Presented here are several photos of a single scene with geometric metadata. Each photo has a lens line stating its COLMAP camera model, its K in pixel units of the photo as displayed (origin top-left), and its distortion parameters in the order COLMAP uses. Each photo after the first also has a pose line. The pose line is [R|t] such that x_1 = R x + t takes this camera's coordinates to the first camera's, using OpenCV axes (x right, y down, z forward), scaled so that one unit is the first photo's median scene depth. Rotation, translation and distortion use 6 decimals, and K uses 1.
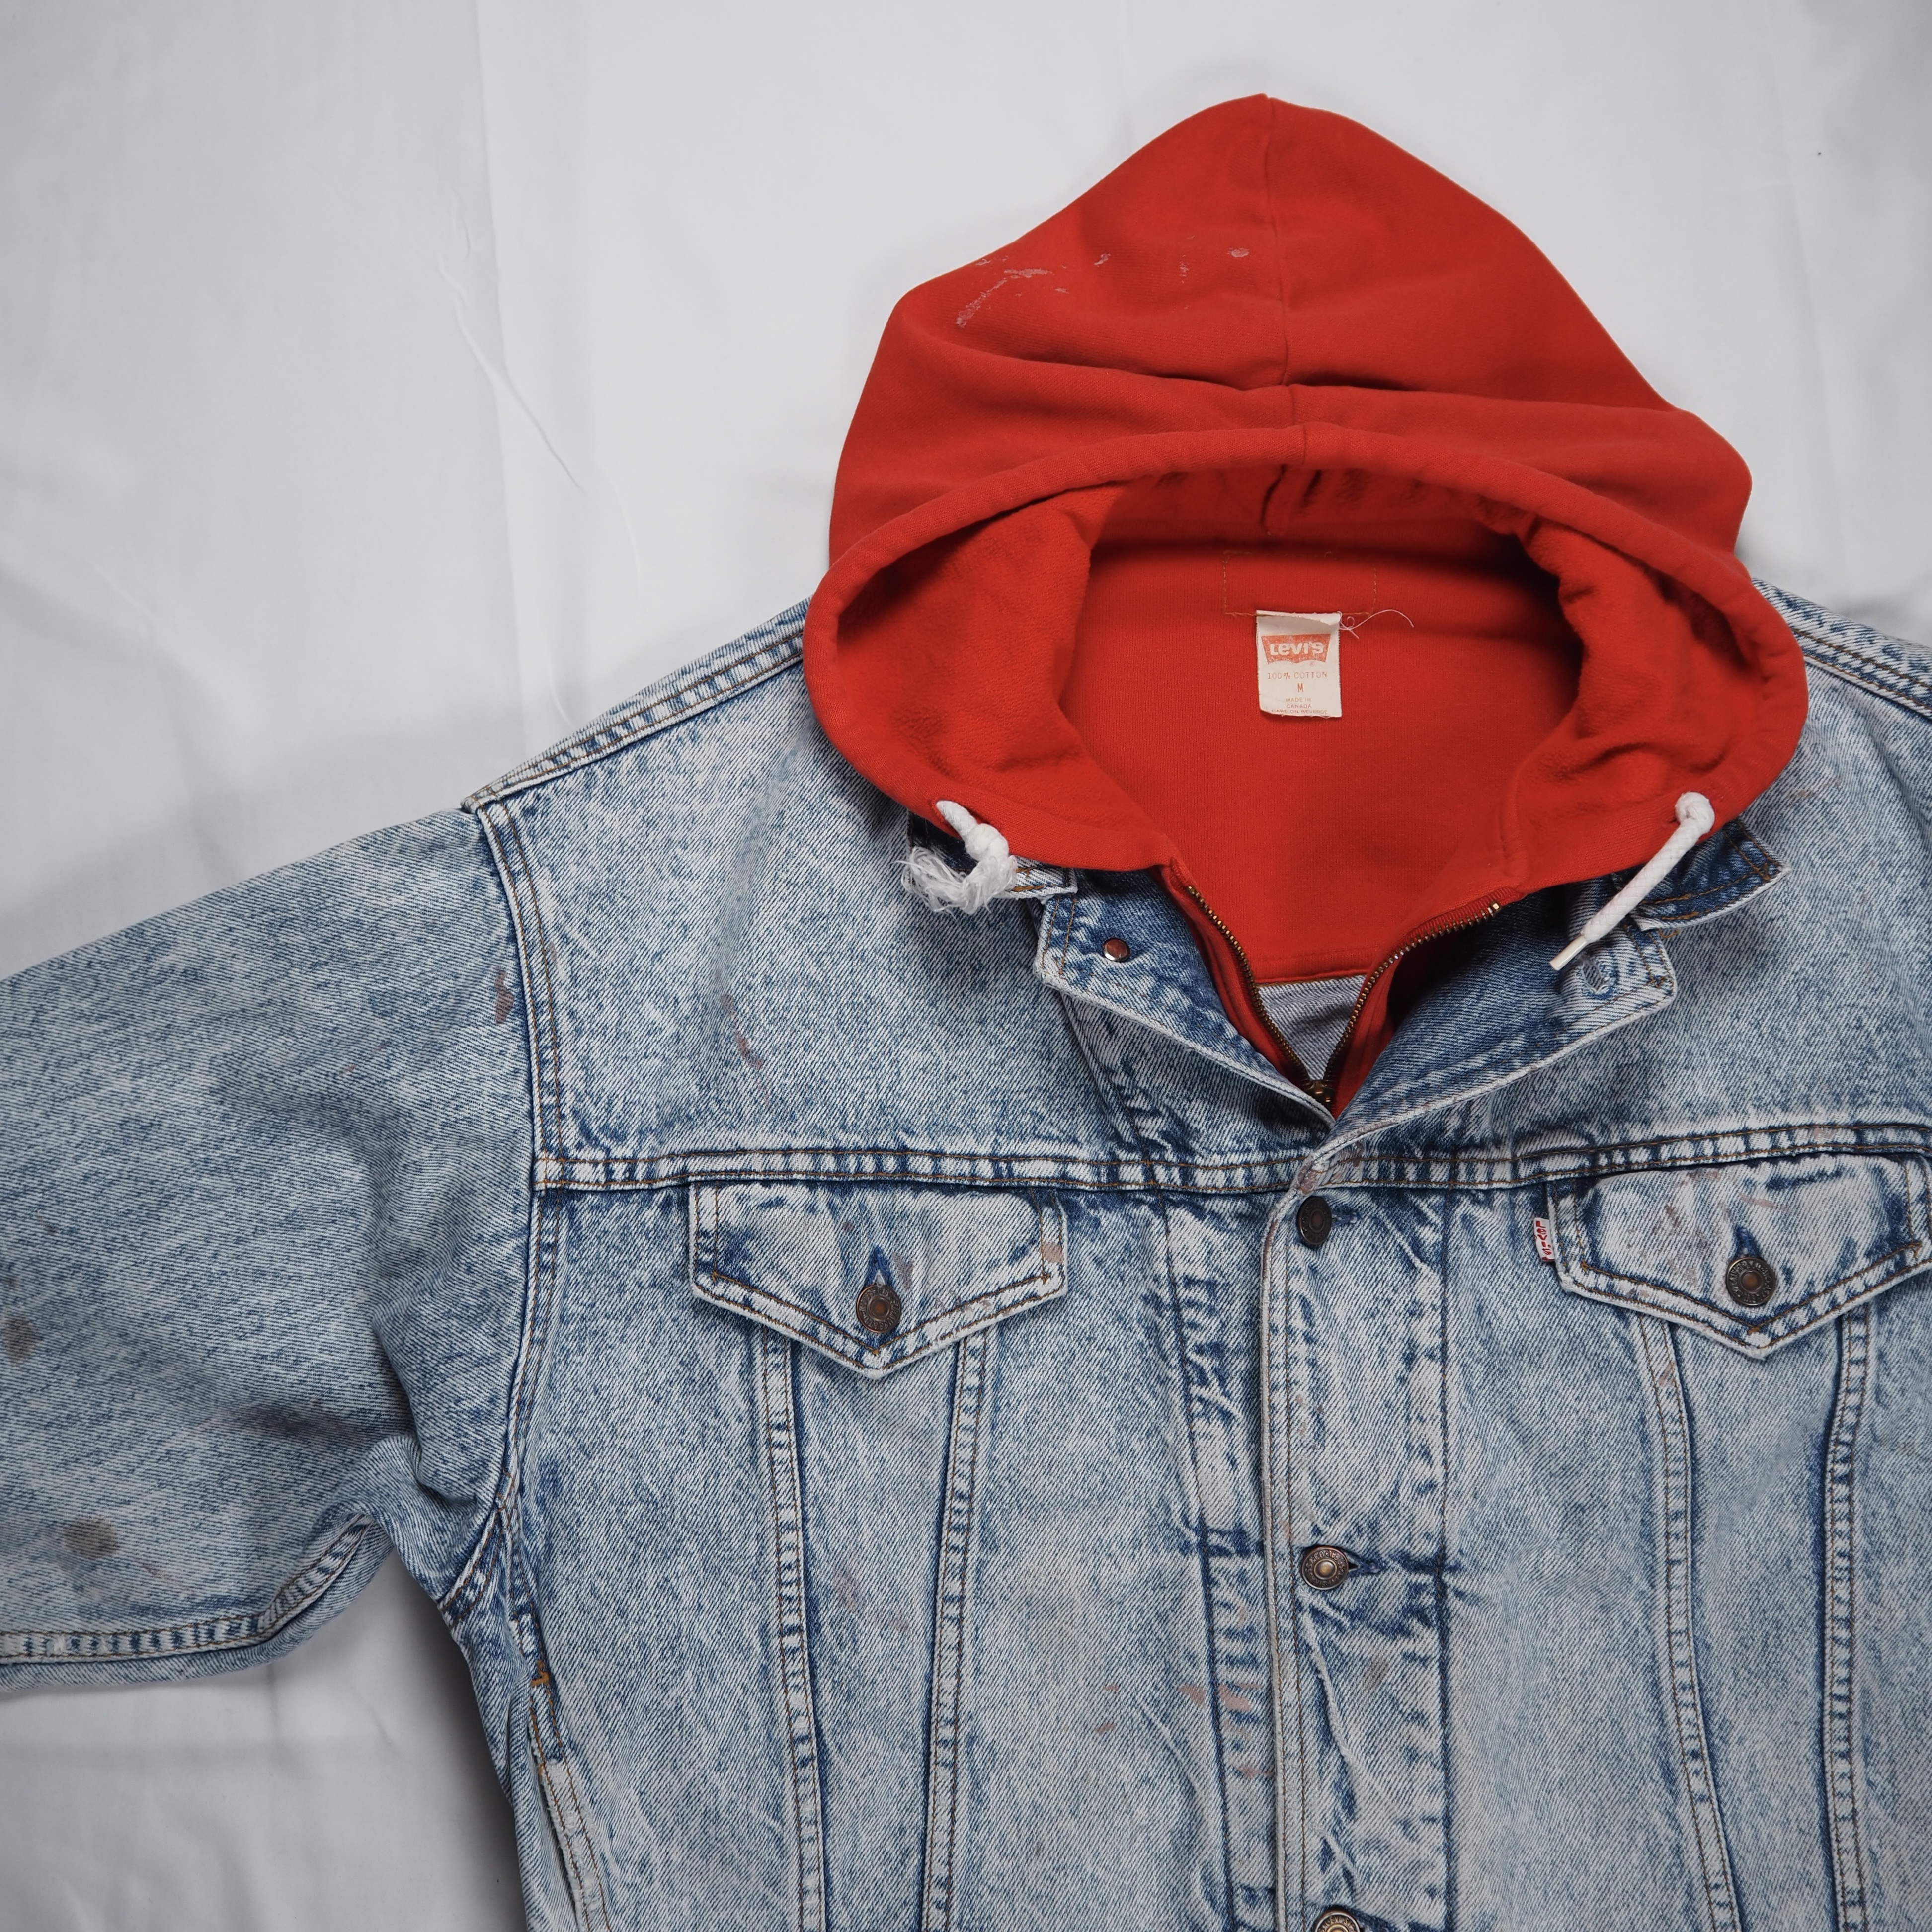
lens RADIAL K [[2375.8, 0, 926.8], [0, 2375.8, 993.0], [0, 0, 1]] dist [-0.027347, 0.000000]
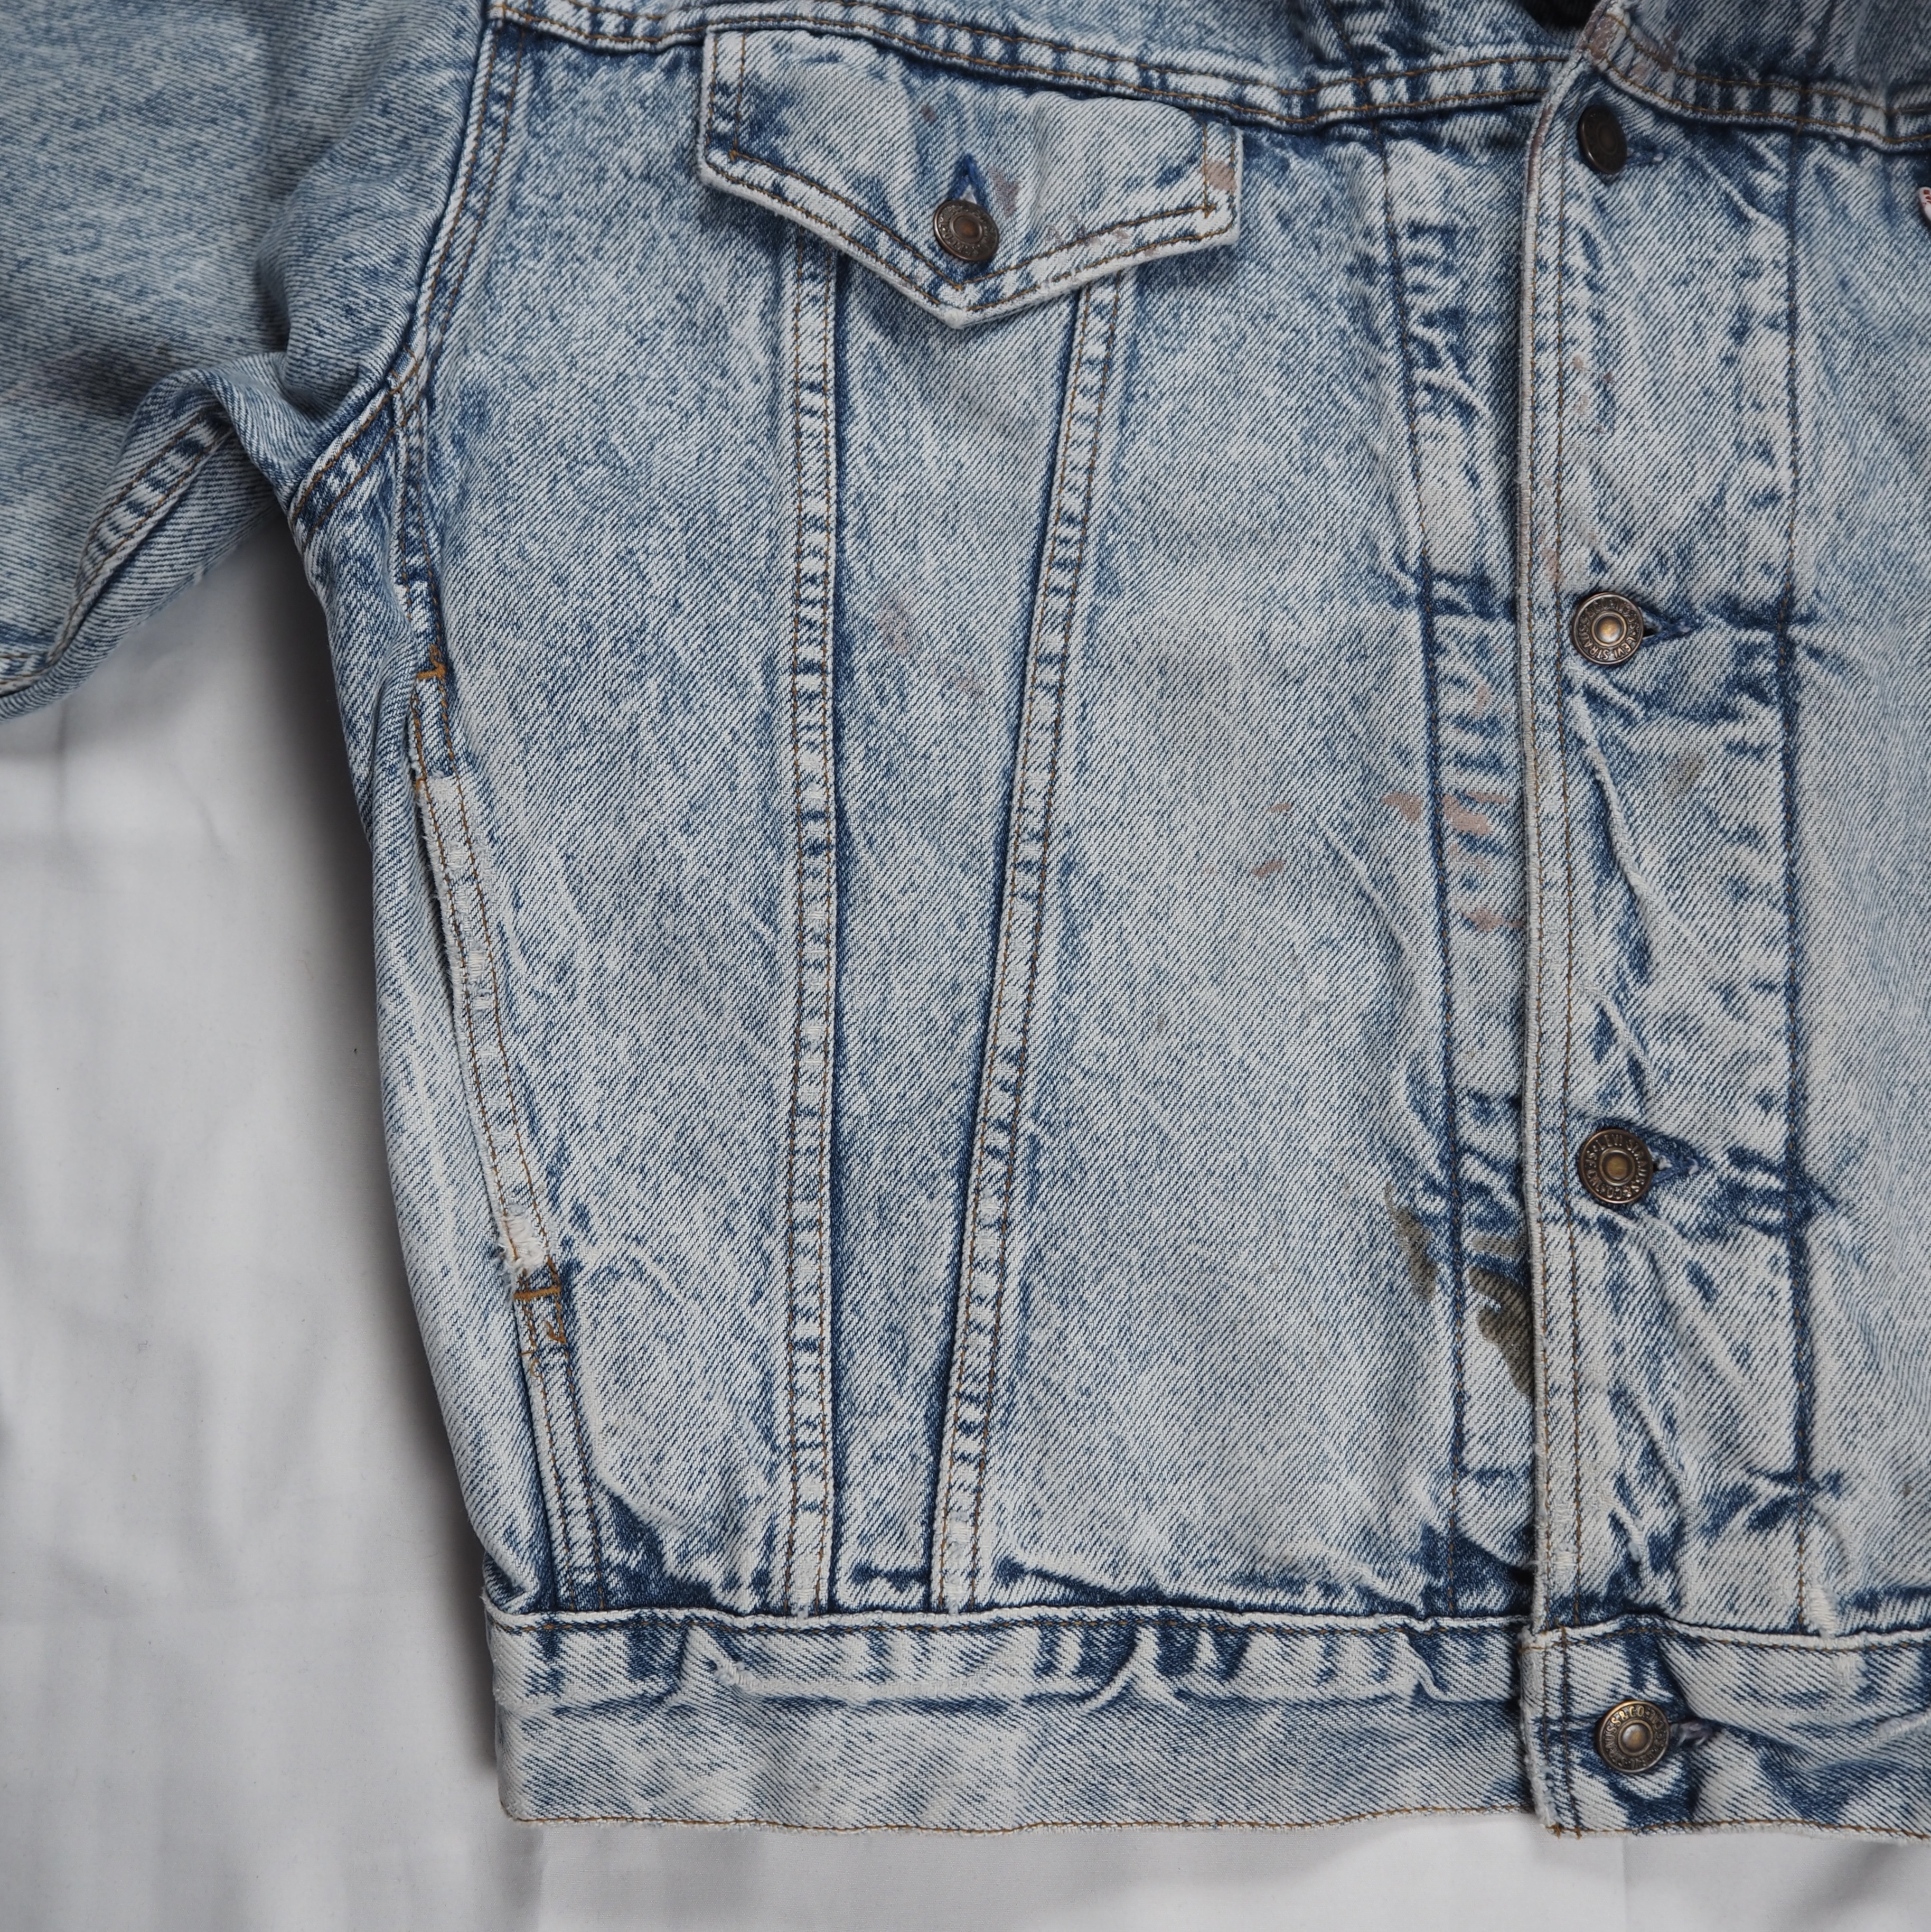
lens RADIAL K [[2491.9, 0, 913.9], [0, 2491.9, 963.6], [0, 0, 1]] dist [-0.029016, 0.000000]
pose [[0.996884, 0.052844, -0.058571, 0.018370], [-0.059592, 0.990961, -0.120190, 0.431864], [0.051690, 0.123306, 0.991022, 0.304370]]
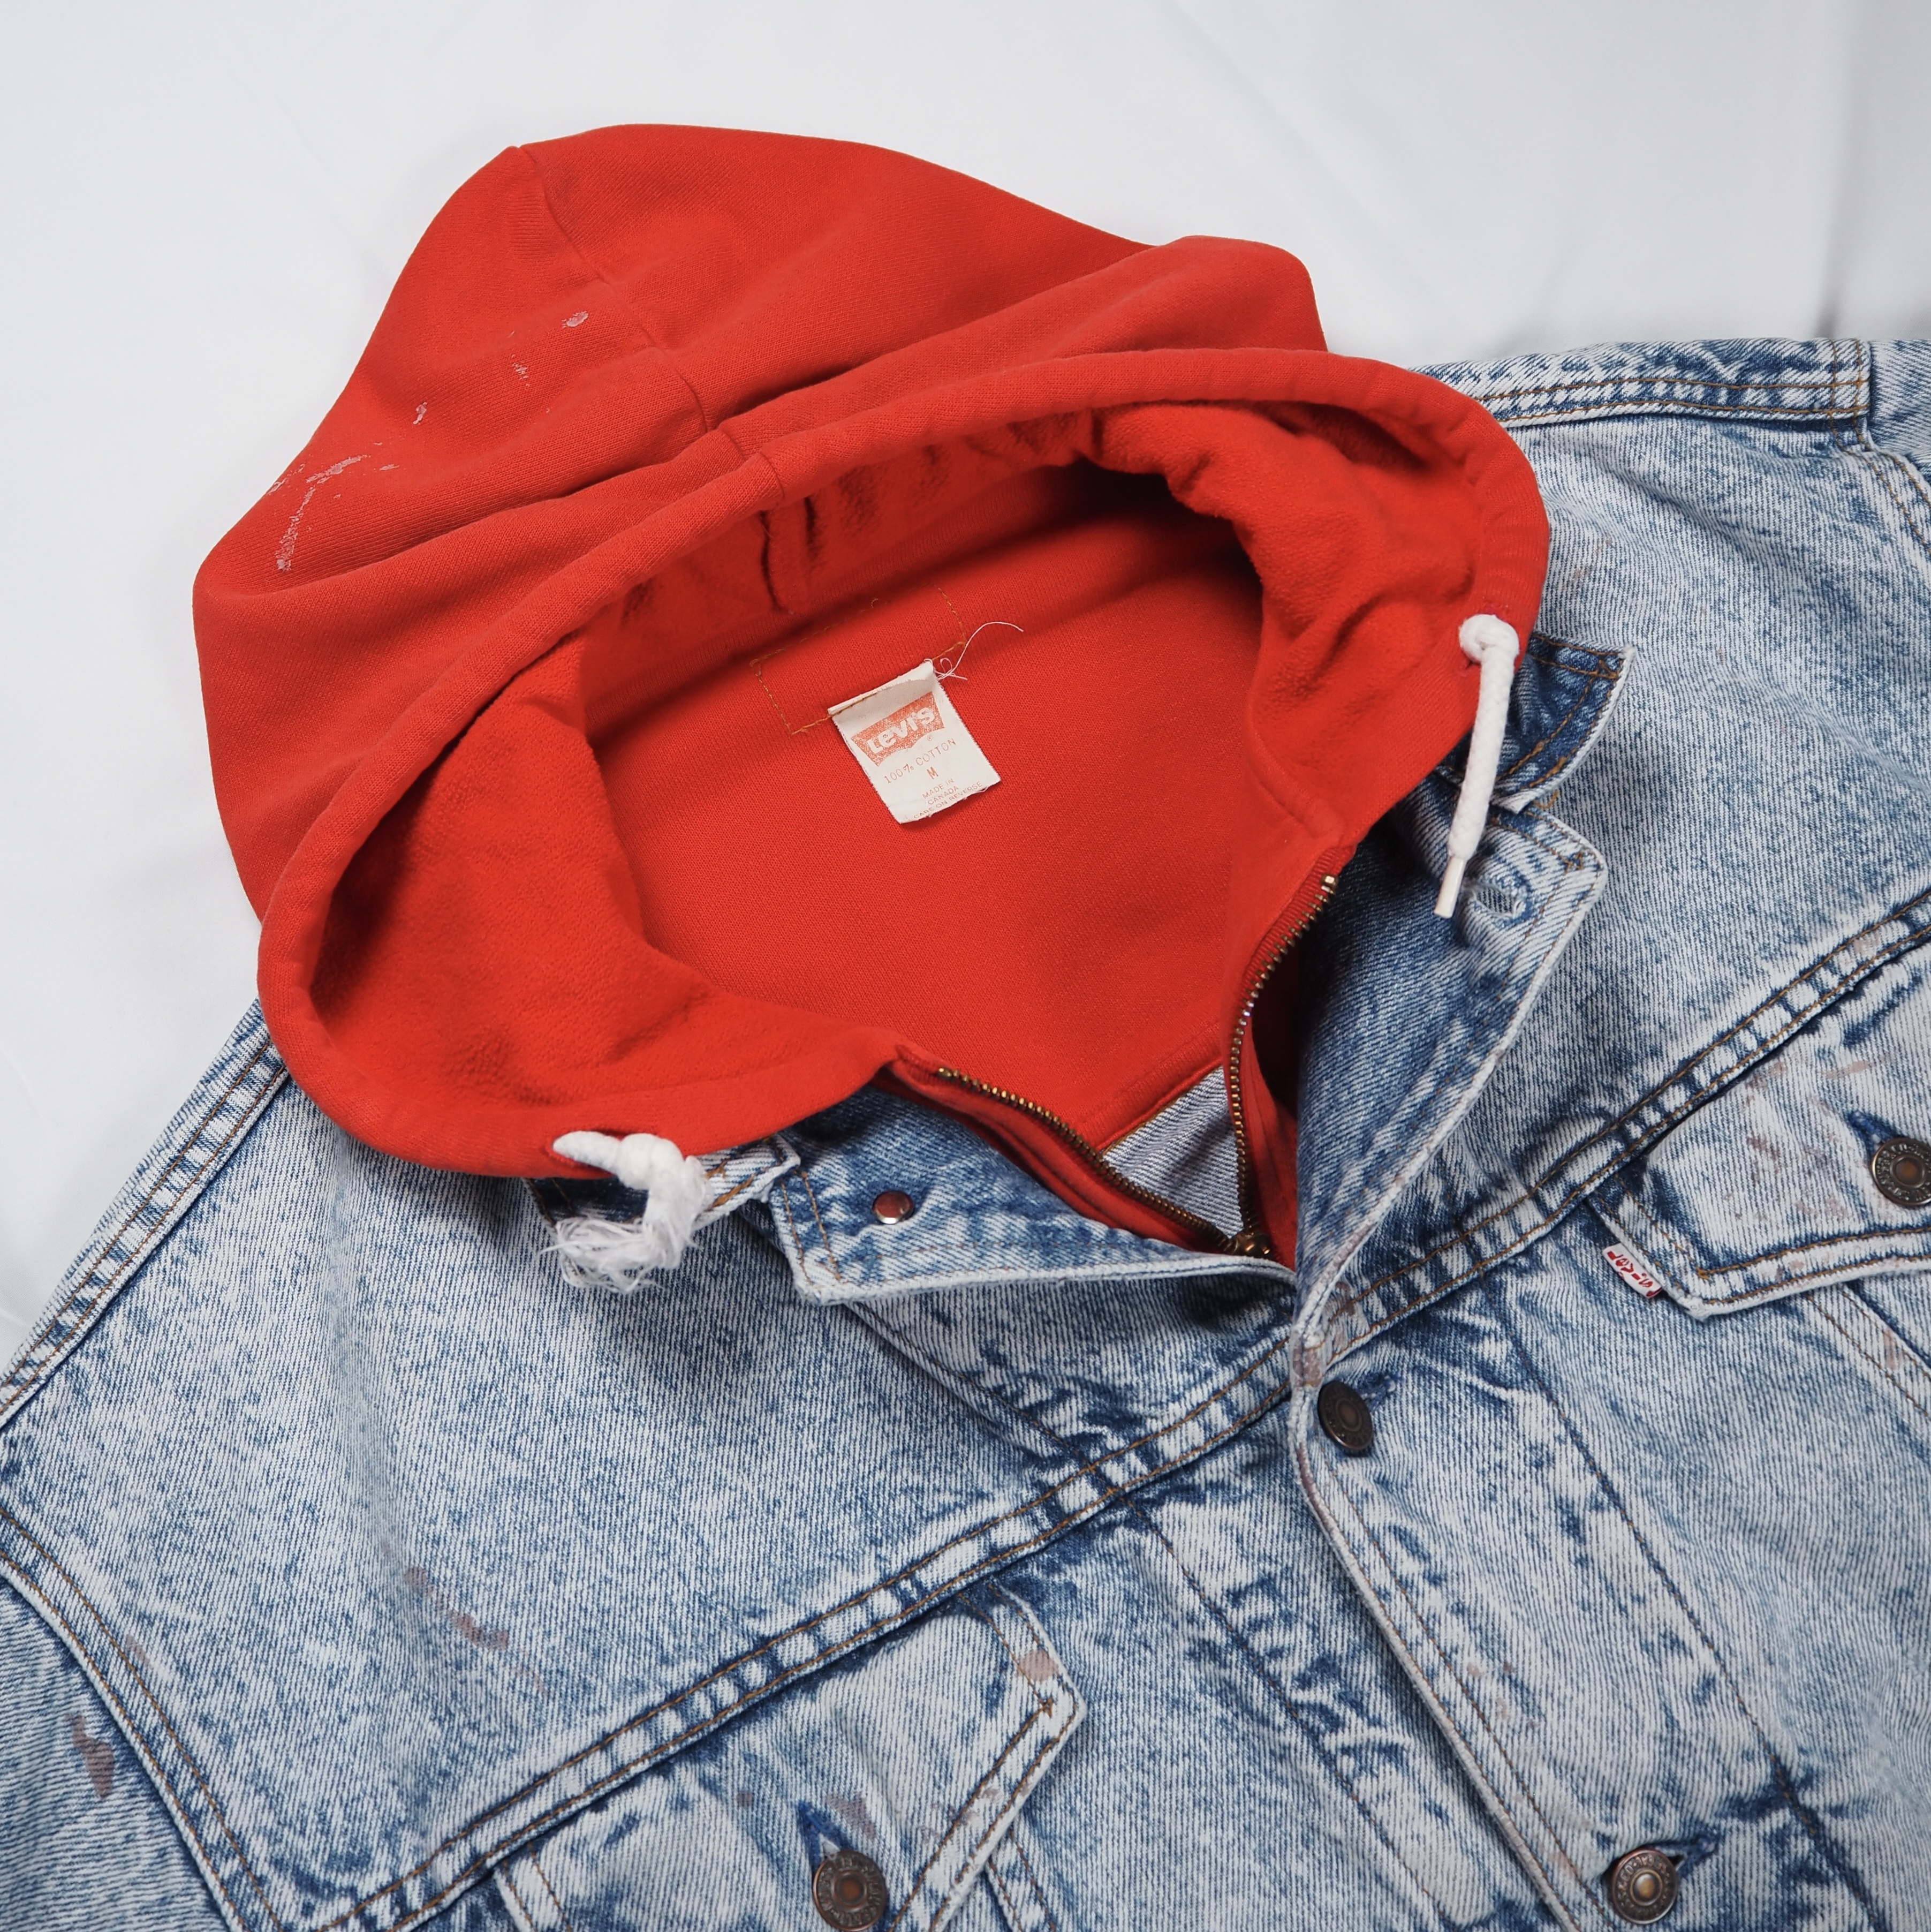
lens RADIAL K [[2491.9, 0, 893.3], [0, 2491.9, 727.4], [0, 0, 1]] dist [-0.029016, 0.000000]
pose [[0.865561, -0.463450, 0.189785, 0.008449], [0.497025, 0.841426, -0.212059, 0.016805], [-0.061411, 0.277878, 0.958651, 0.274783]]
